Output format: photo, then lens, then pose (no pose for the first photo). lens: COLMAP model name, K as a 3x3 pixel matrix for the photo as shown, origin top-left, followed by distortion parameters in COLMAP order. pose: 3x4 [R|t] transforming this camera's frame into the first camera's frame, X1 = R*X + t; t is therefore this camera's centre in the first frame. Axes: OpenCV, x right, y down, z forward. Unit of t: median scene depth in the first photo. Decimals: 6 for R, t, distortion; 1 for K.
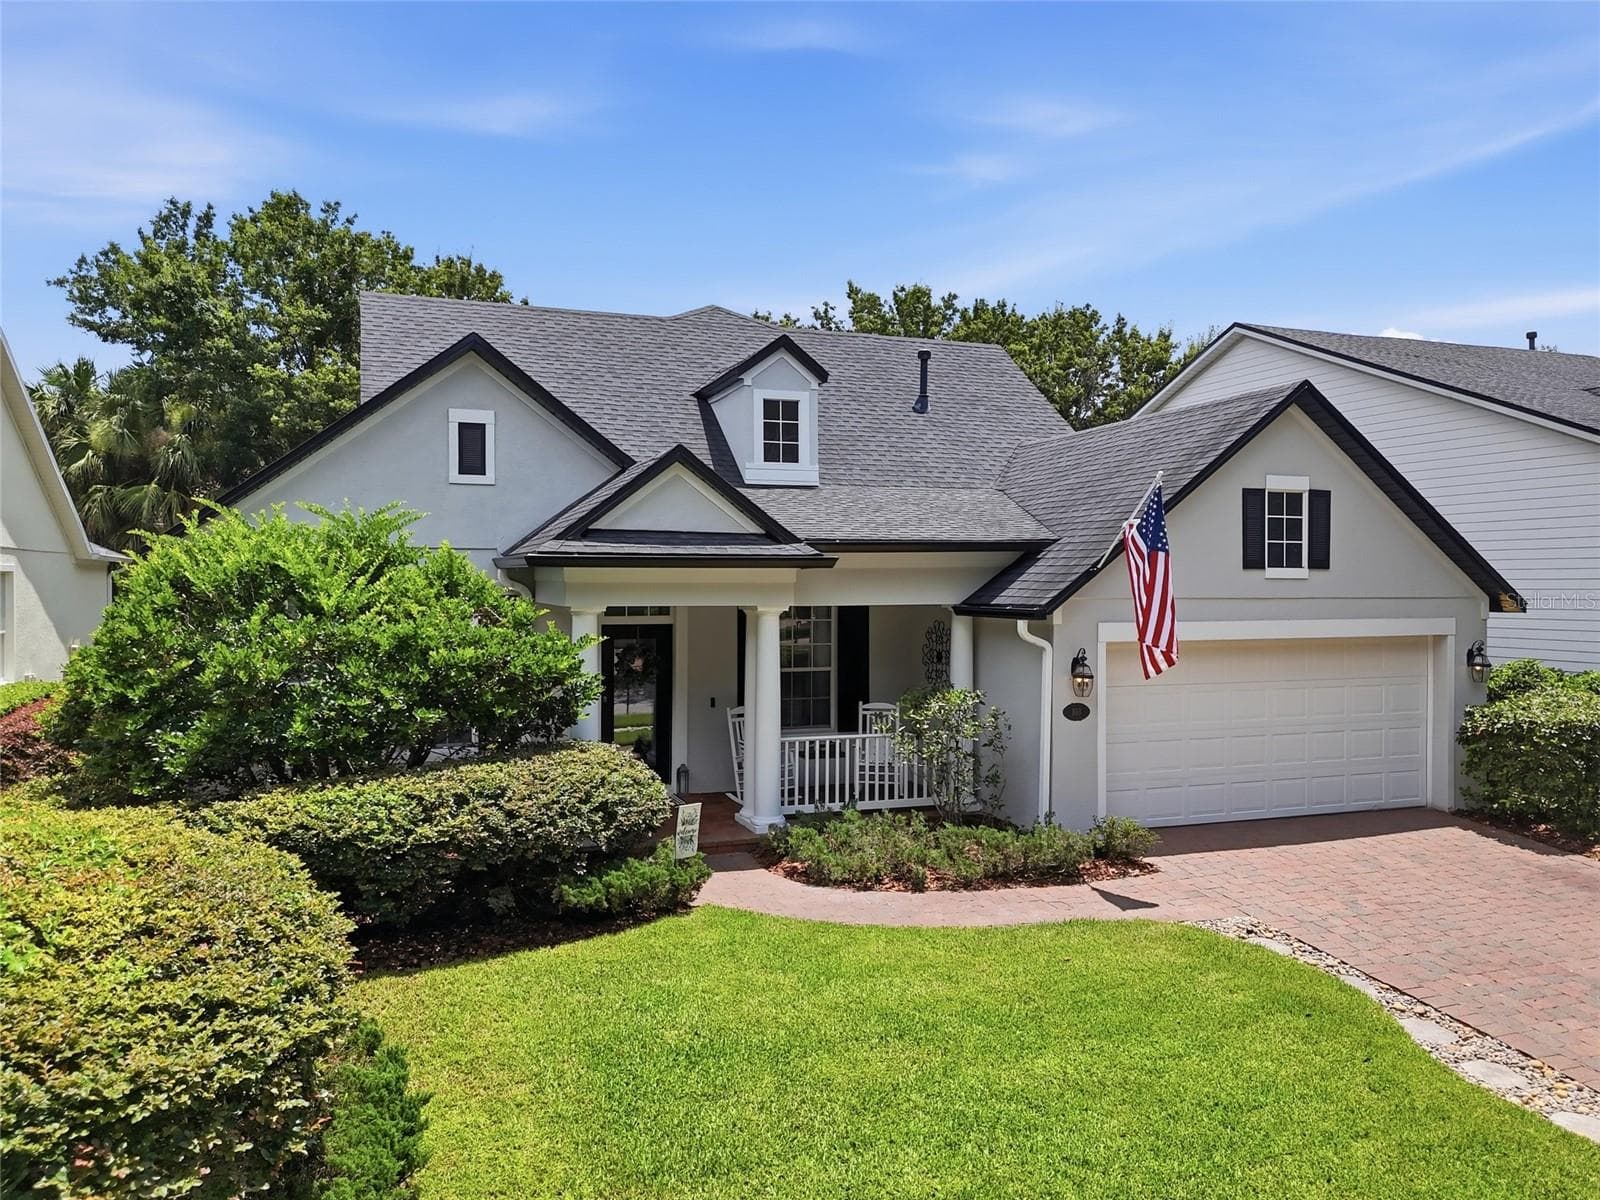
lens RADIAL K [[1179.8, 0, 800.0], [0, 1179.8, 600.0], [0, 0, 1]] dist [0.080195, -0.074983]
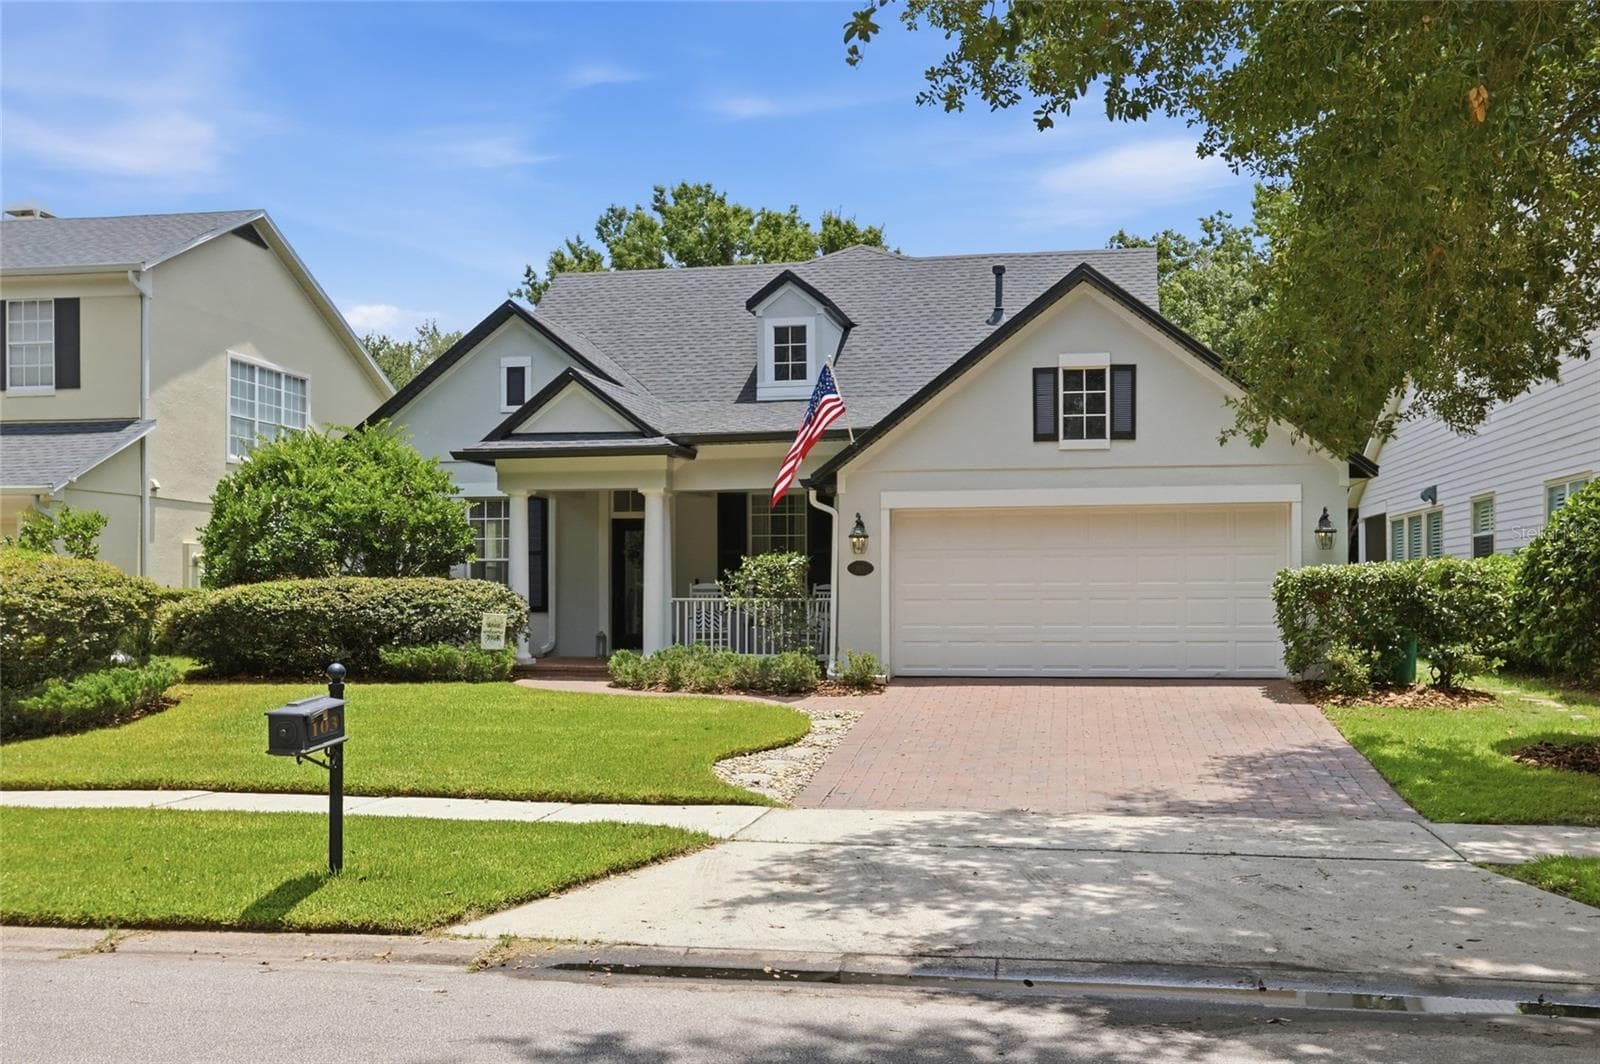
lens RADIAL K [[1502.0, 0, 799.6], [0, 1502.0, 585.1], [0, 0, 1]] dist [-0.046869, 0.195969]
pose [[0.858057, -0.006718, -0.513510, 0.868470], [-0.003781, 0.999805, -0.019398, 0.129158], [0.513540, 0.018586, 0.857864, -0.278419]]
